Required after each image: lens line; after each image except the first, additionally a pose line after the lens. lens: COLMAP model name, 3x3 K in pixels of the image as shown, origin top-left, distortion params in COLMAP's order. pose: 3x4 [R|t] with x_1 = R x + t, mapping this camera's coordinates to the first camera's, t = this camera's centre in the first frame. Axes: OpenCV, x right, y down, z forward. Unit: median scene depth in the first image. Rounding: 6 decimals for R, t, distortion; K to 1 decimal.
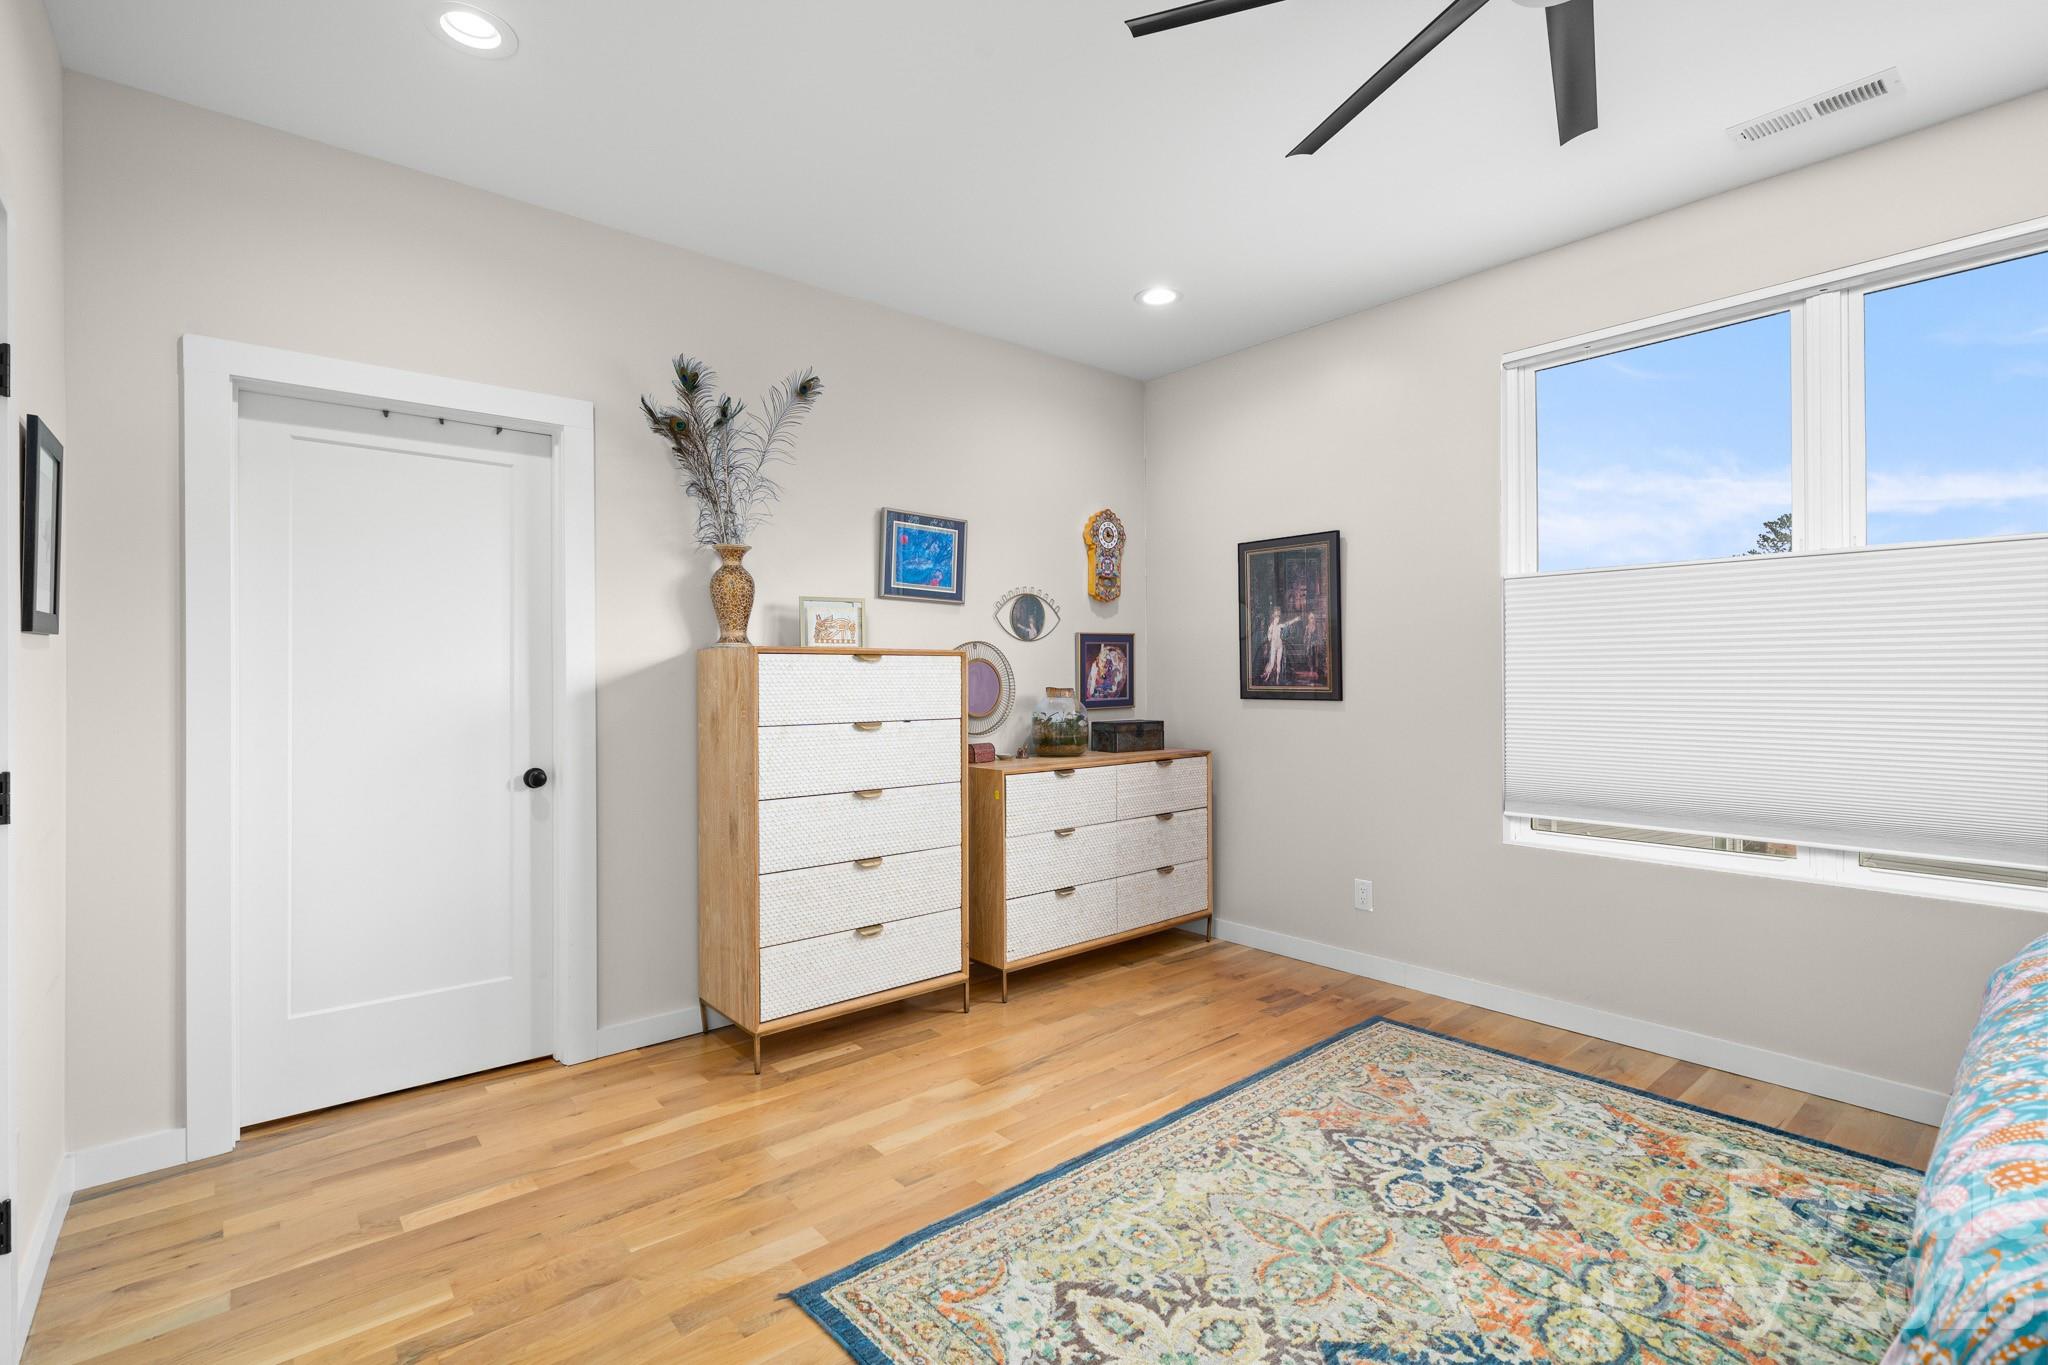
lens RADIAL K [[972.5, 0, 1026.5], [0, 972.5, 676.8], [0, 0, 1]] dist [0.000717, -0.000062]
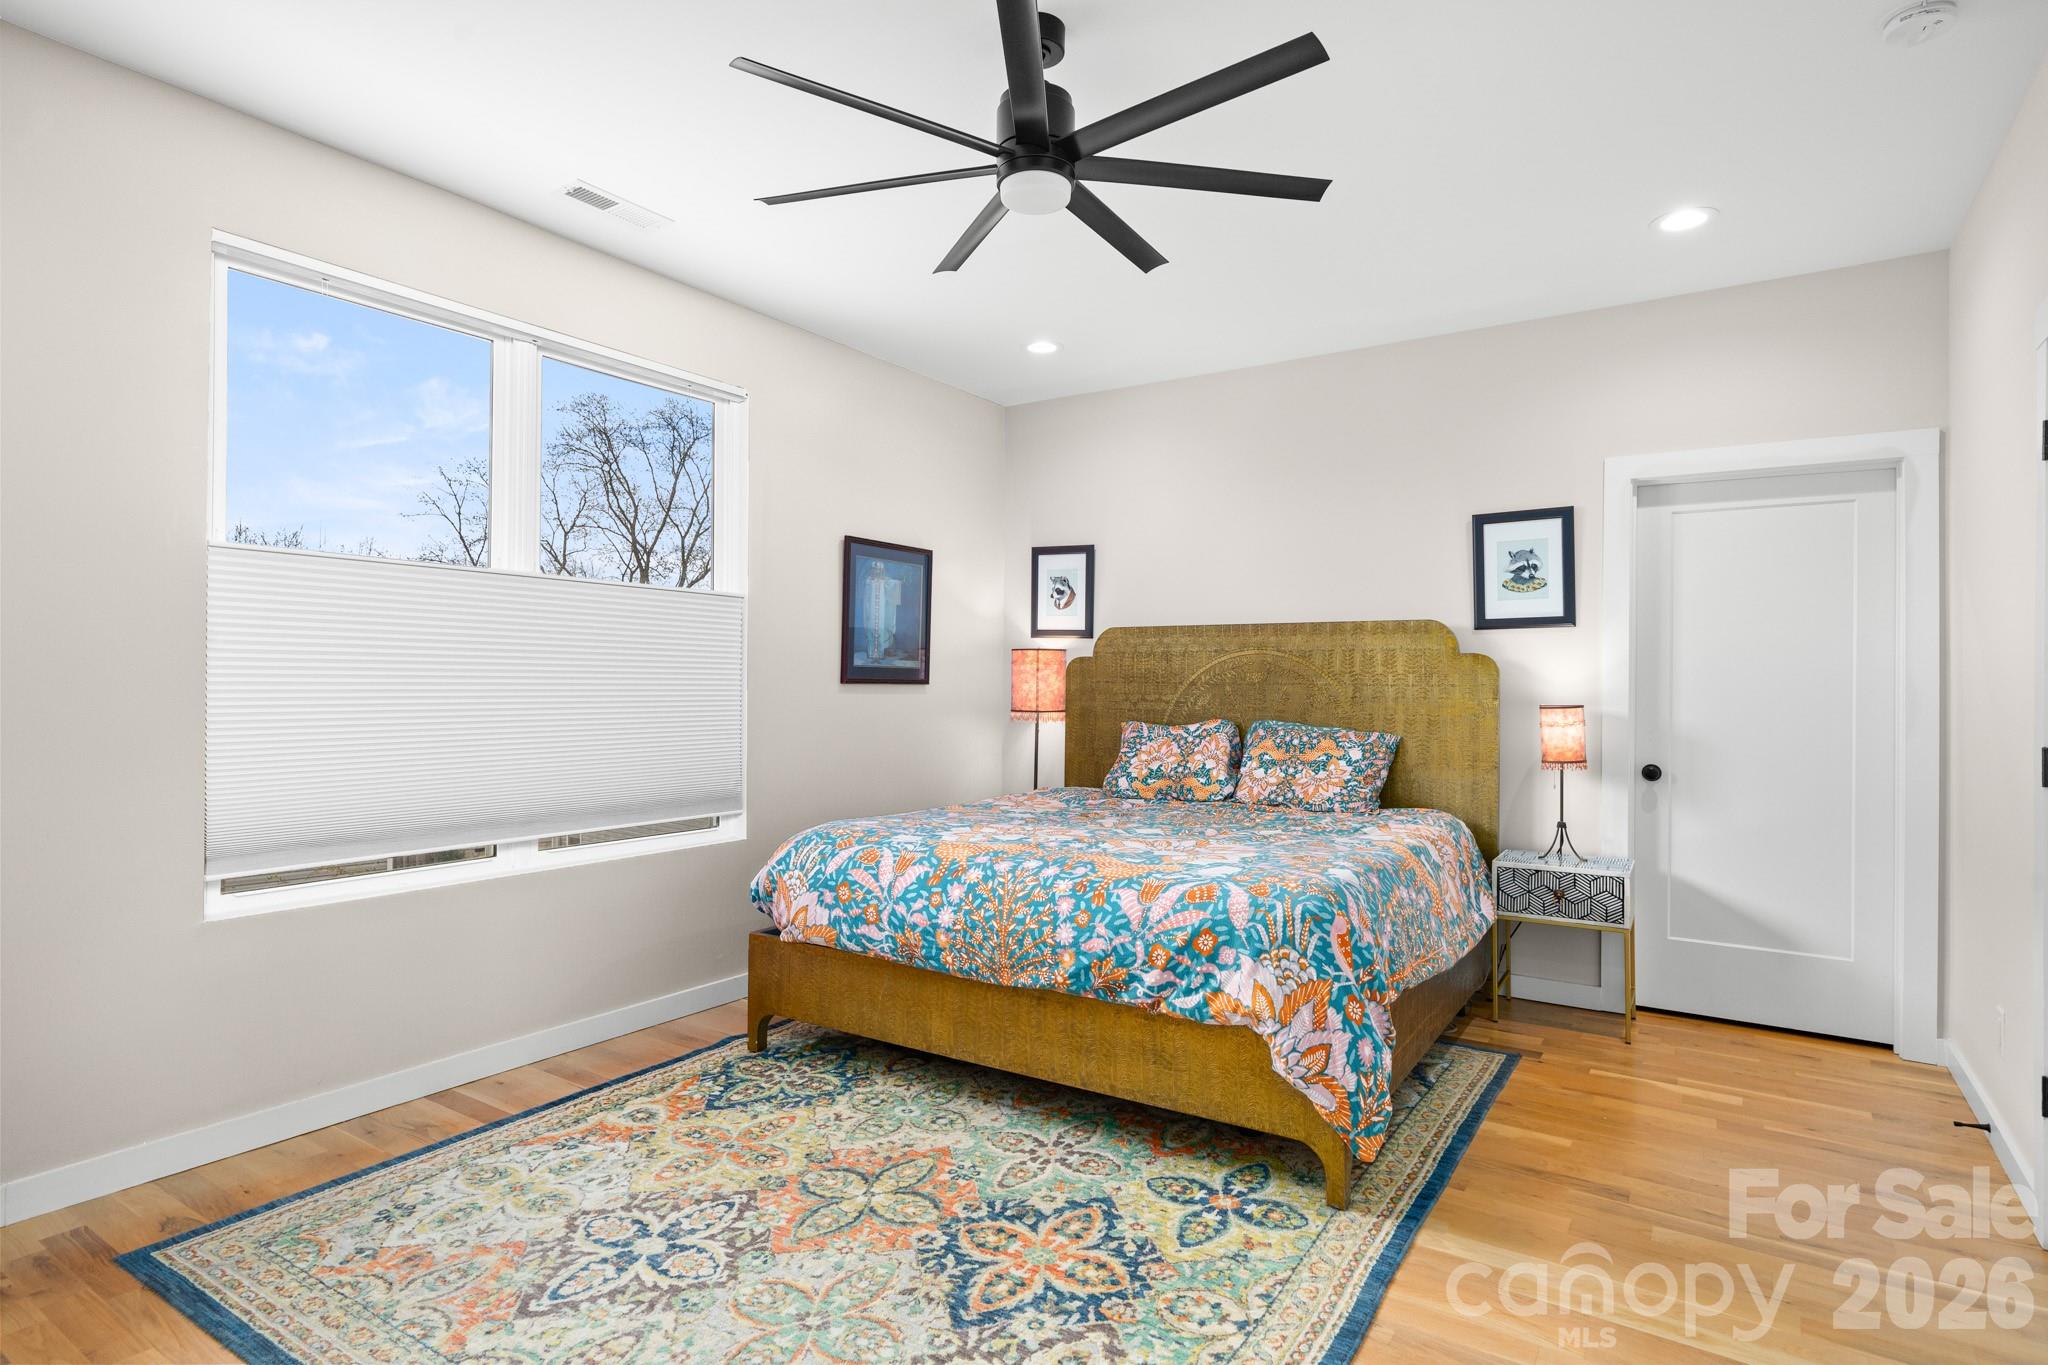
lens RADIAL K [[1091.2, 0, 1024.4], [0, 1091.2, 681.6], [0, 0, 1]] dist [0.004244, 0.000746]
pose [[-0.292673, 0.004205, 0.956203, -0.597244], [-0.004576, 0.999973, -0.005798, -0.001355], [-0.956202, -0.006073, -0.292646, 0.905654]]
